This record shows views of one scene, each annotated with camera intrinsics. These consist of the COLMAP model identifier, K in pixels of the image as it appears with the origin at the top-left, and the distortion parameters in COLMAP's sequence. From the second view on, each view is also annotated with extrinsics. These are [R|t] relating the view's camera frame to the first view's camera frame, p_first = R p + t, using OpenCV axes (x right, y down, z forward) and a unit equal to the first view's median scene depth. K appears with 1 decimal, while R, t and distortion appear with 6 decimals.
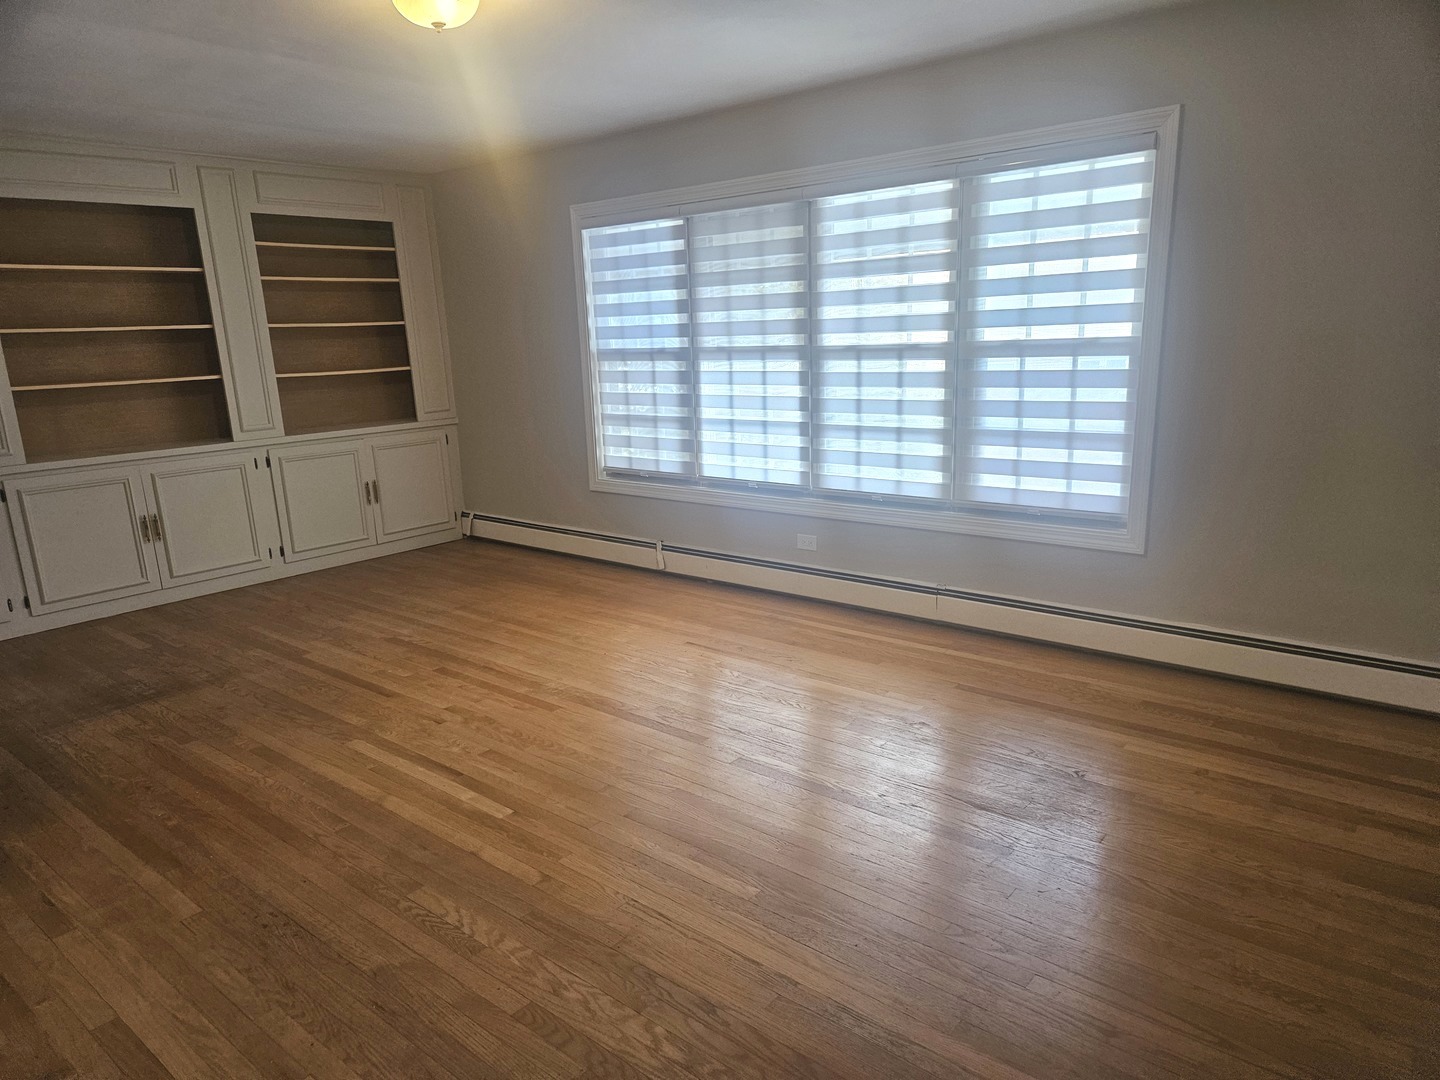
lens RADIAL K [[961.2, 0, 710.8], [0, 961.2, 561.0], [0, 0, 1]] dist [0.047124, -0.021324]
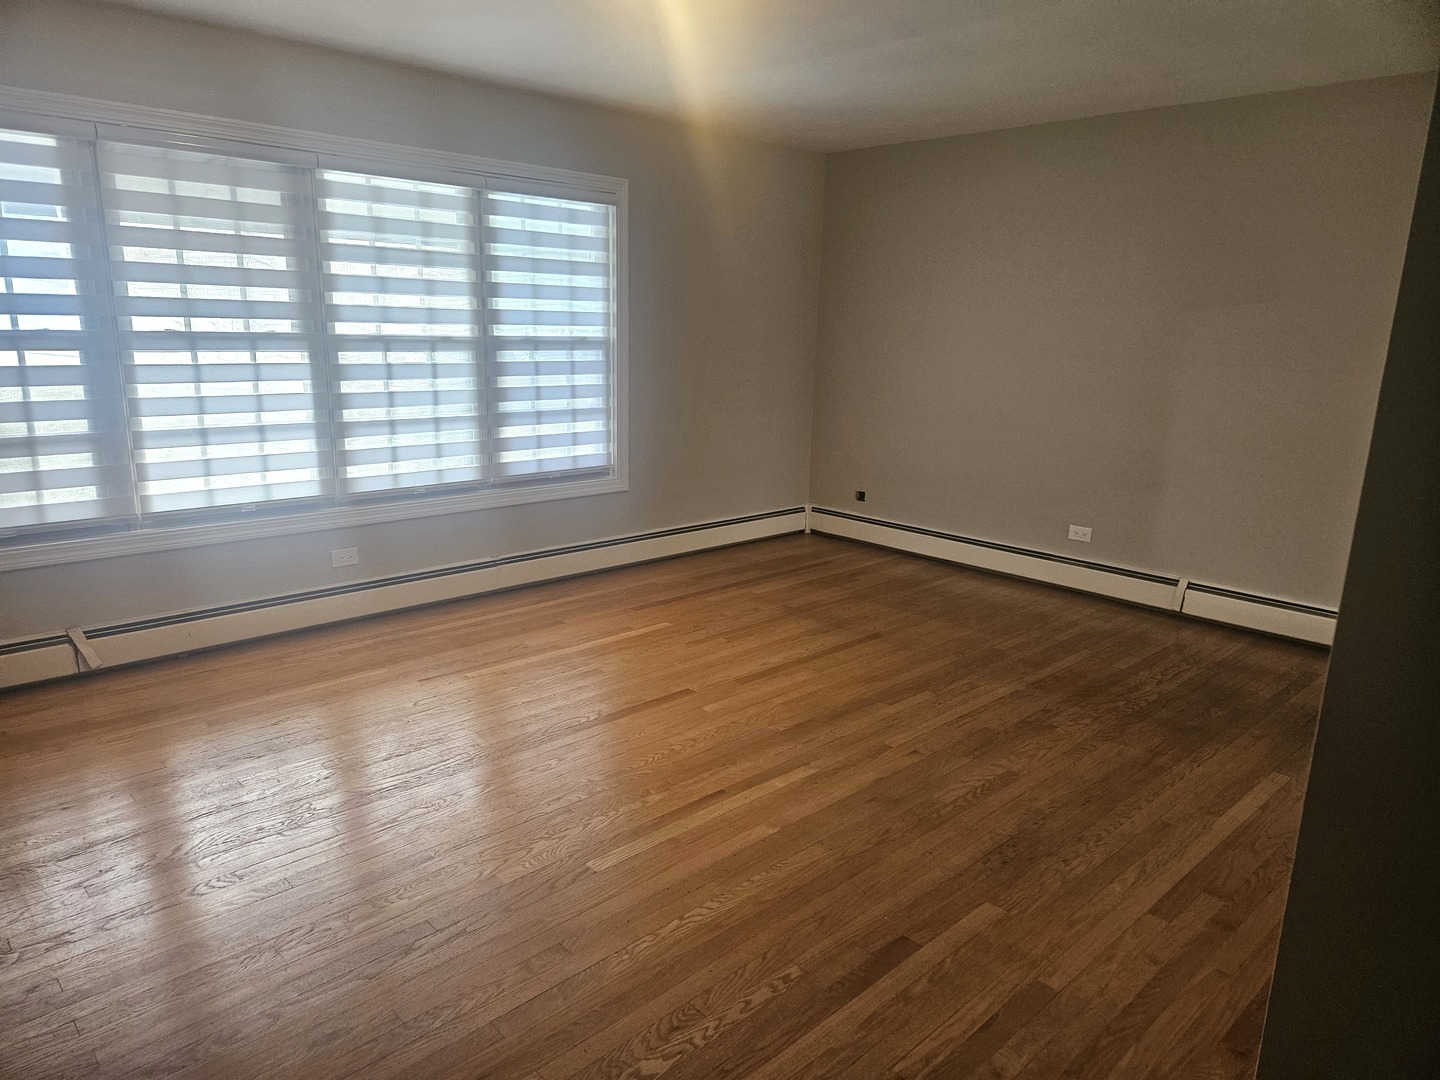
lens RADIAL K [[961.2, 0, 710.8], [0, 961.2, 561.0], [0, 0, 1]] dist [0.047124, -0.021324]
pose [[0.099337, -0.207476, 0.973183, -0.753977], [0.206419, 0.961042, 0.183817, -0.113086], [-0.973408, 0.182624, 0.138295, 0.564061]]
